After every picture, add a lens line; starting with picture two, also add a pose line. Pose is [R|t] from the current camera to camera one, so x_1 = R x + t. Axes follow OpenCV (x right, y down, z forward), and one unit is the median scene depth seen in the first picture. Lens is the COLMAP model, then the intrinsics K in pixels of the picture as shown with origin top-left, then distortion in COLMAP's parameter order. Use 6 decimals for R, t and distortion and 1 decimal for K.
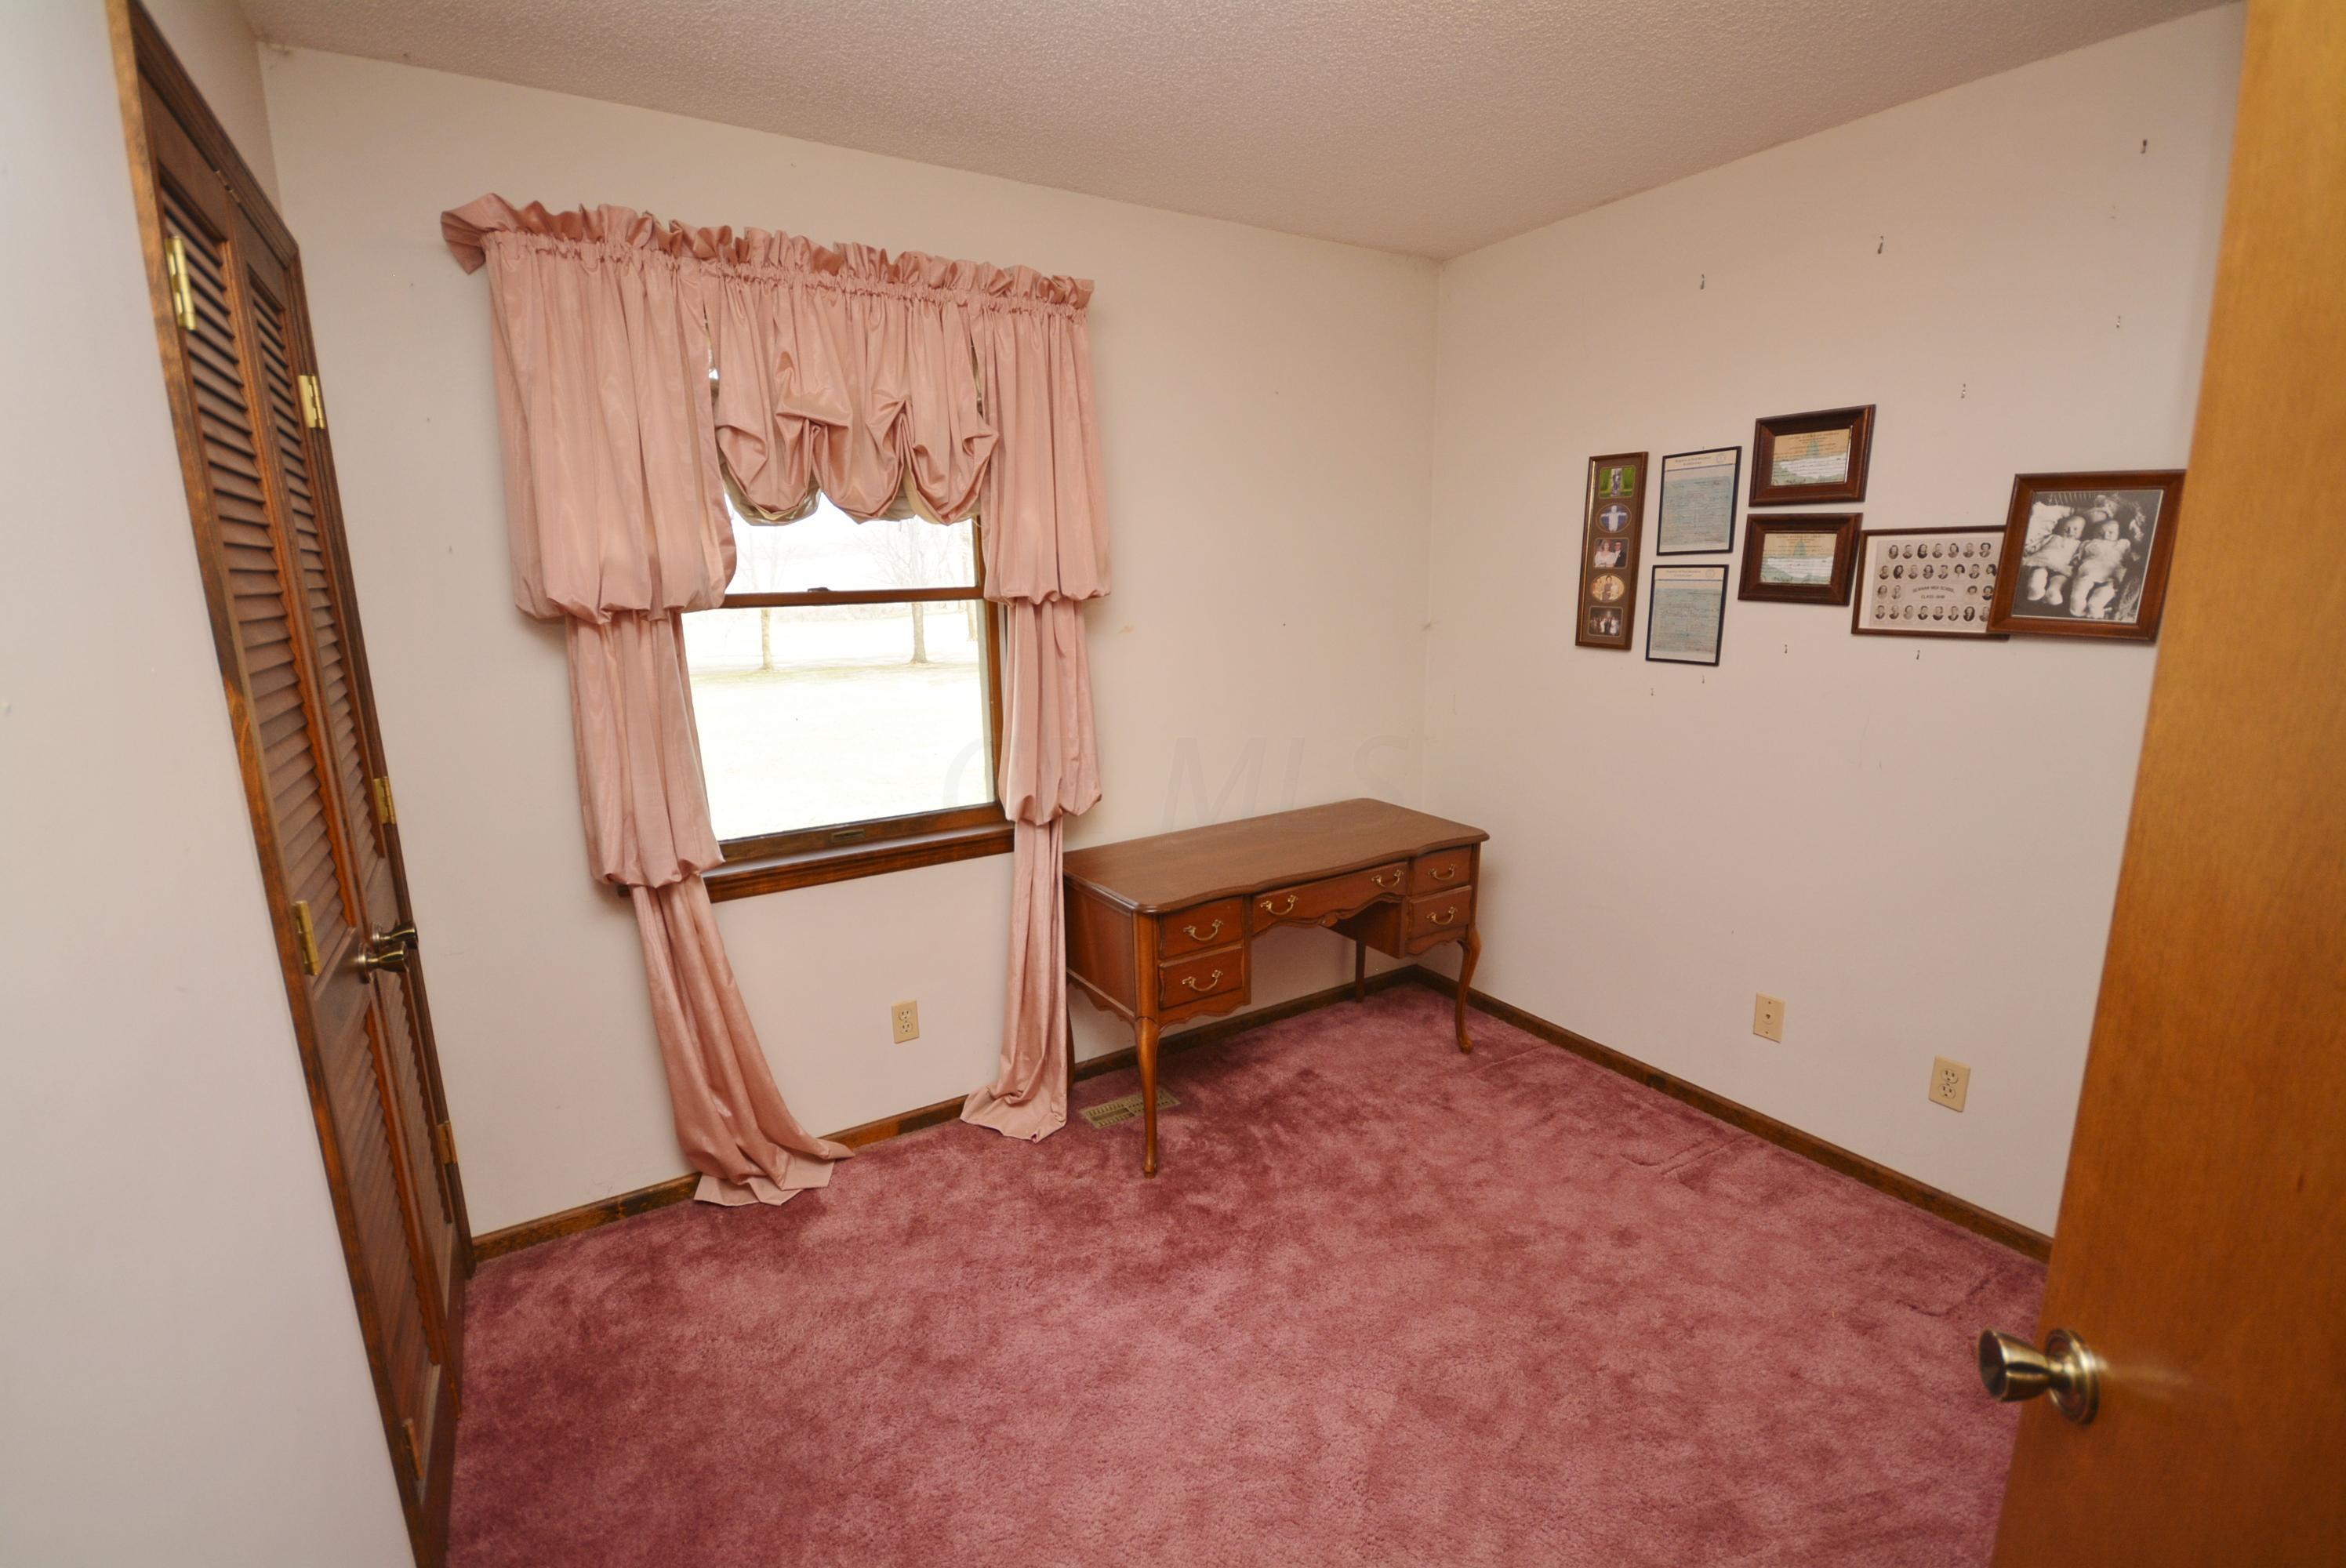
lens RADIAL K [[1019.3, 0, 1173.0], [0, 1019.3, 784.0], [0, 0, 1]] dist [0.016072, -0.016847]
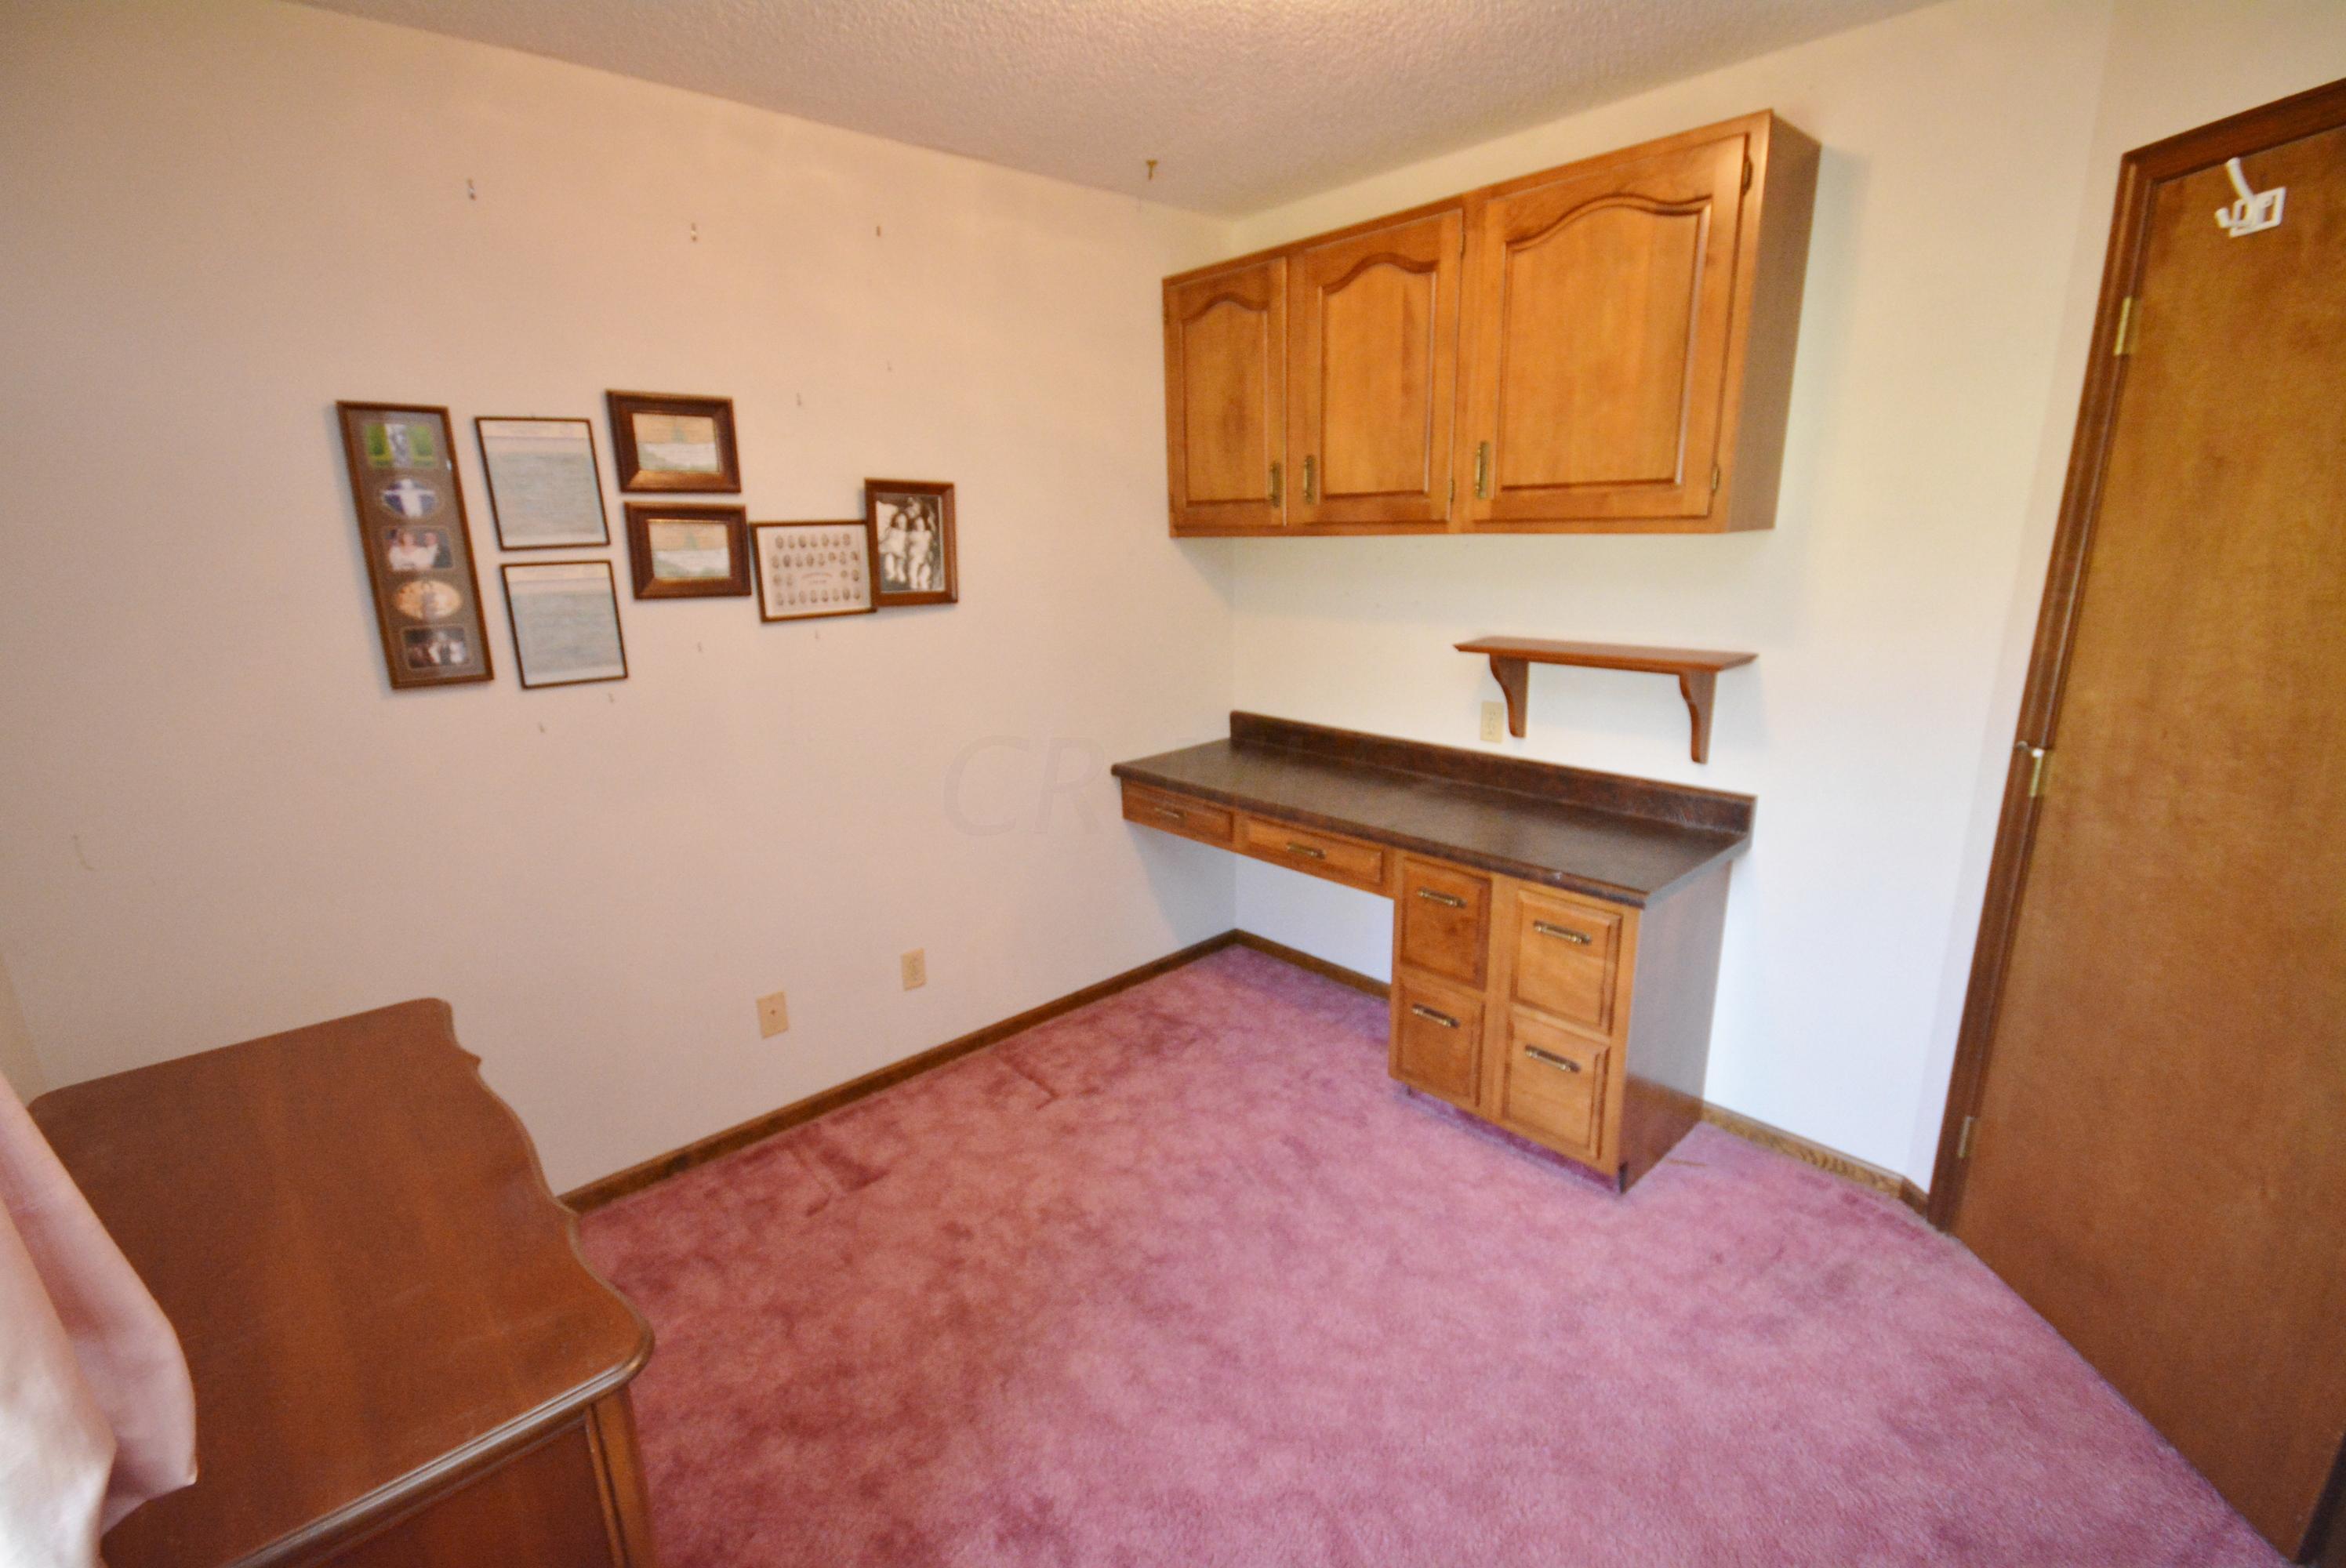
lens RADIAL K [[1019.3, 0, 1173.0], [0, 1019.3, 784.0], [0, 0, 1]] dist [0.016072, -0.016847]
pose [[-0.171312, -0.229243, 0.958175, -0.434698], [0.230786, 0.936156, 0.265237, -0.174158], [-0.957805, 0.266572, -0.107468, 0.765715]]
